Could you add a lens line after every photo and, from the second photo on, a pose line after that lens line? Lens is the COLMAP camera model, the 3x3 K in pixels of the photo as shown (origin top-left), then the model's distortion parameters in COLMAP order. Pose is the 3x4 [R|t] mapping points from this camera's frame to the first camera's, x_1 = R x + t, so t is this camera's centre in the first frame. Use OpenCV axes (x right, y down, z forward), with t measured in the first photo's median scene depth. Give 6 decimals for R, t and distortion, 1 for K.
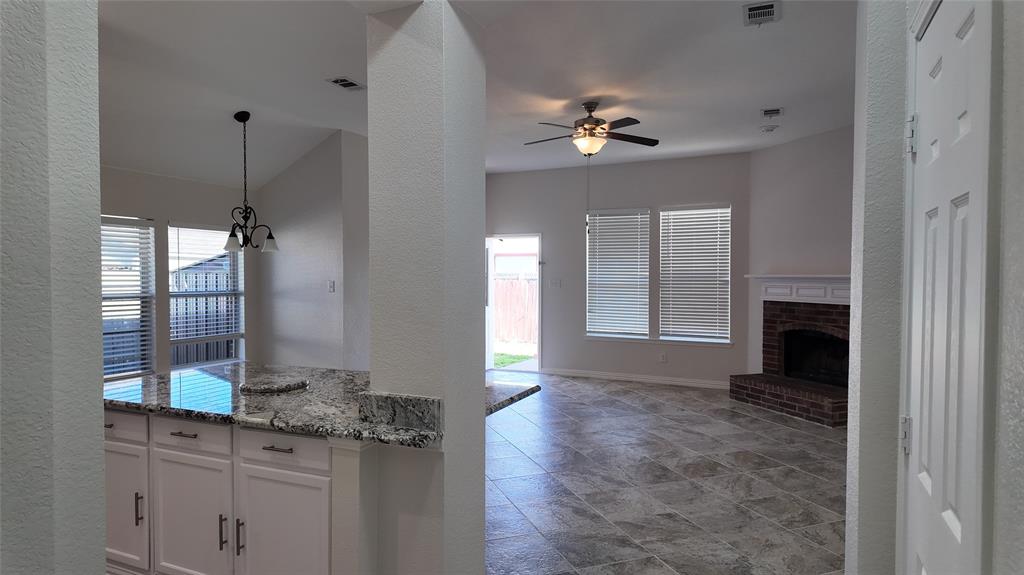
lens RADIAL K [[600.2, 0, 503.4], [0, 600.2, 286.6], [0, 0, 1]] dist [0.045239, -0.043144]
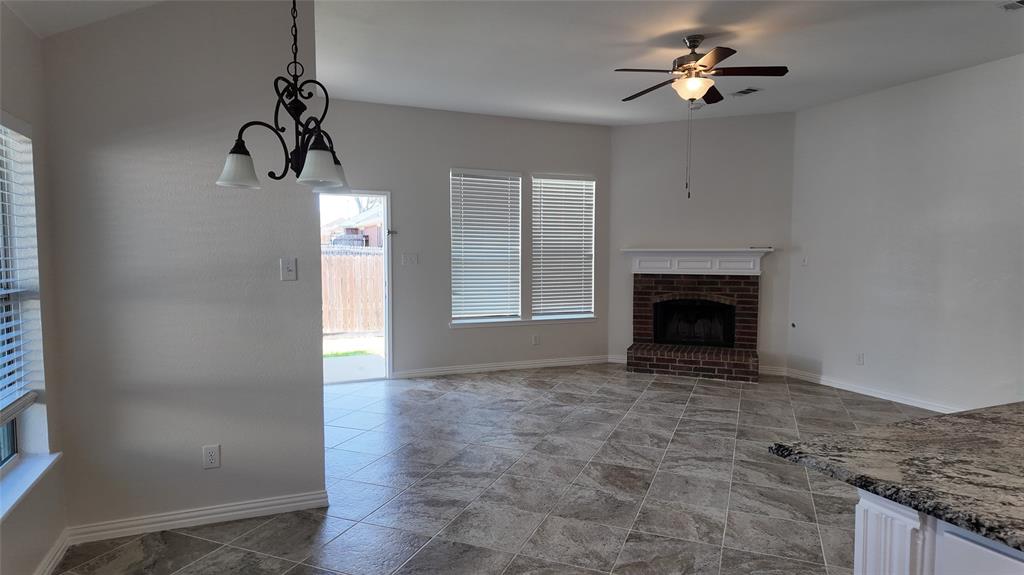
lens RADIAL K [[600.2, 0, 510.1], [0, 600.2, 285.2], [0, 0, 1]] dist [0.045239, -0.043144]
pose [[0.666733, -0.040979, 0.744170, -0.499537], [0.013377, 0.998984, 0.043026, -0.004761], [-0.745177, -0.018731, 0.666604, 0.488466]]
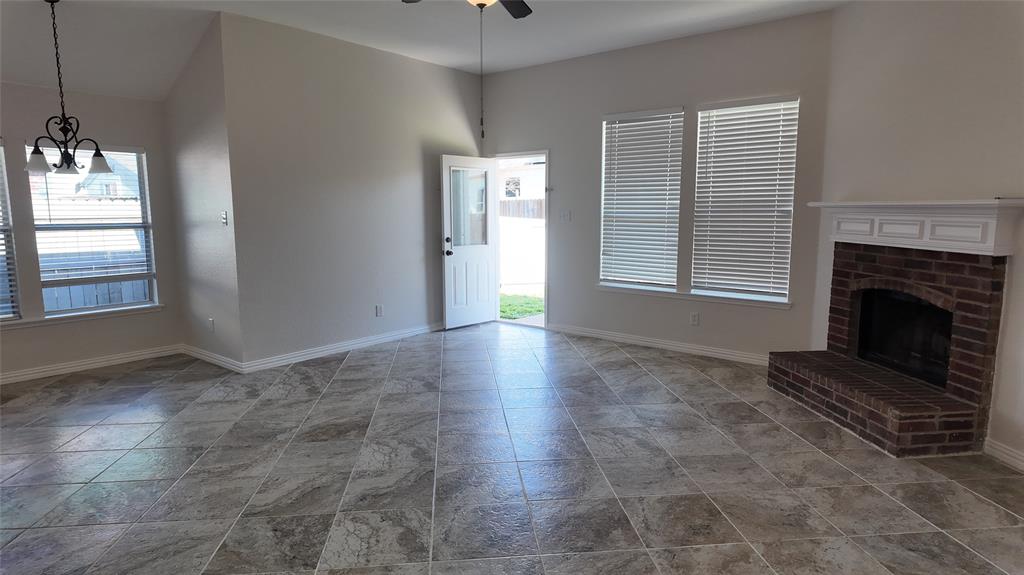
lens RADIAL K [[600.2, 0, 510.4], [0, 600.2, 287.4], [0, 0, 1]] dist [0.045239, -0.043144]
pose [[0.971079, 0.029661, -0.236909, 0.254966], [-0.003044, 0.993711, 0.111936, -0.000307], [0.238739, -0.107977, 0.965062, 0.286582]]
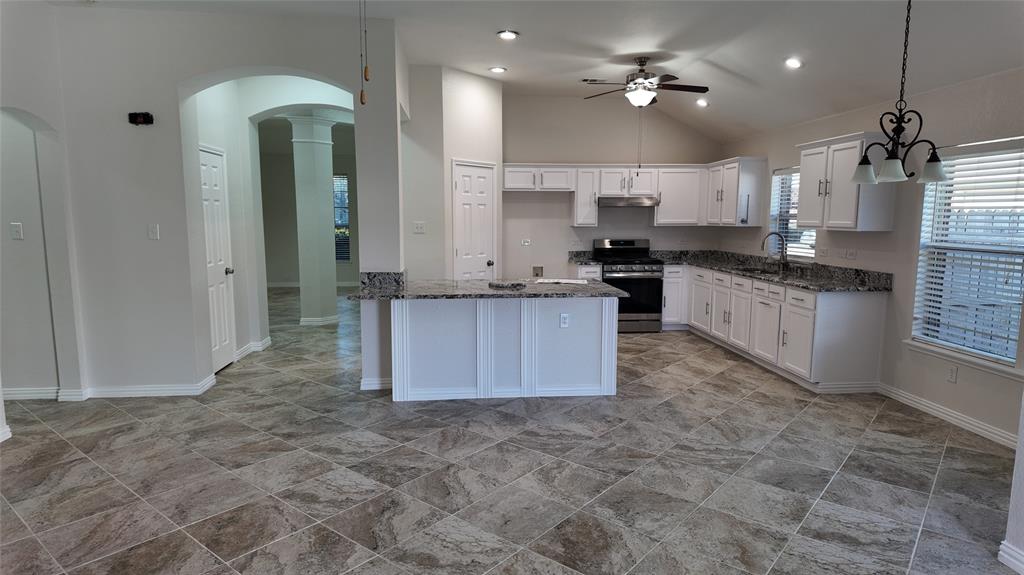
lens RADIAL K [[600.2, 0, 511.4], [0, 600.2, 293.8], [0, 0, 1]] dist [0.045239, -0.043144]
pose [[-0.858126, 0.065475, -0.509248, 0.198416], [-0.013685, 0.988567, 0.150162, -0.023628], [0.513258, 0.135826, -0.847418, 1.061060]]
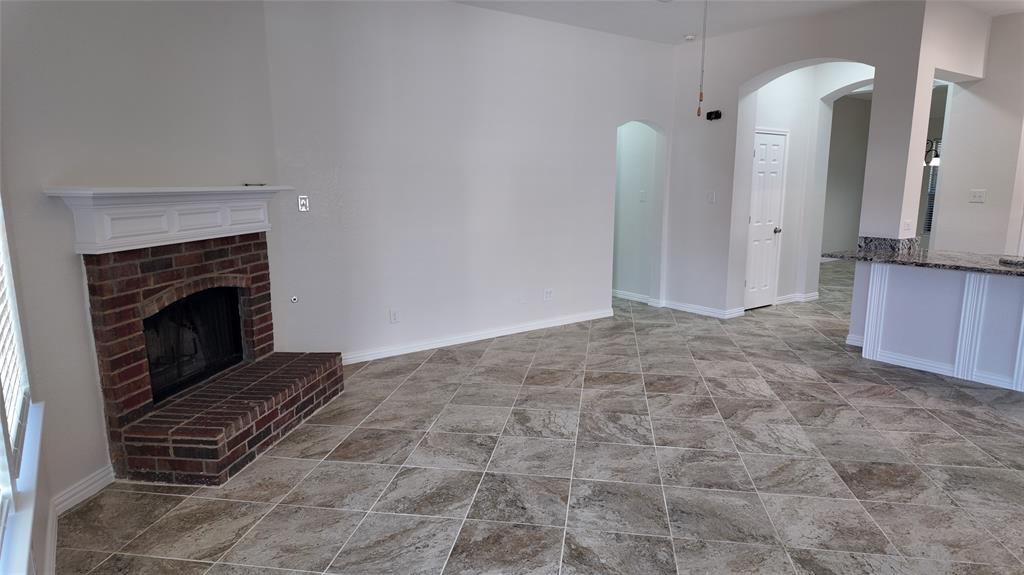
lens RADIAL K [[600.2, 0, 514.1], [0, 600.2, 295.4], [0, 0, 1]] dist [0.045239, -0.043144]
pose [[-0.879173, -0.086704, 0.468548, 0.007966], [0.011619, 0.979113, 0.202983, -0.028855], [-0.476361, 0.183901, -0.859803, 1.259279]]
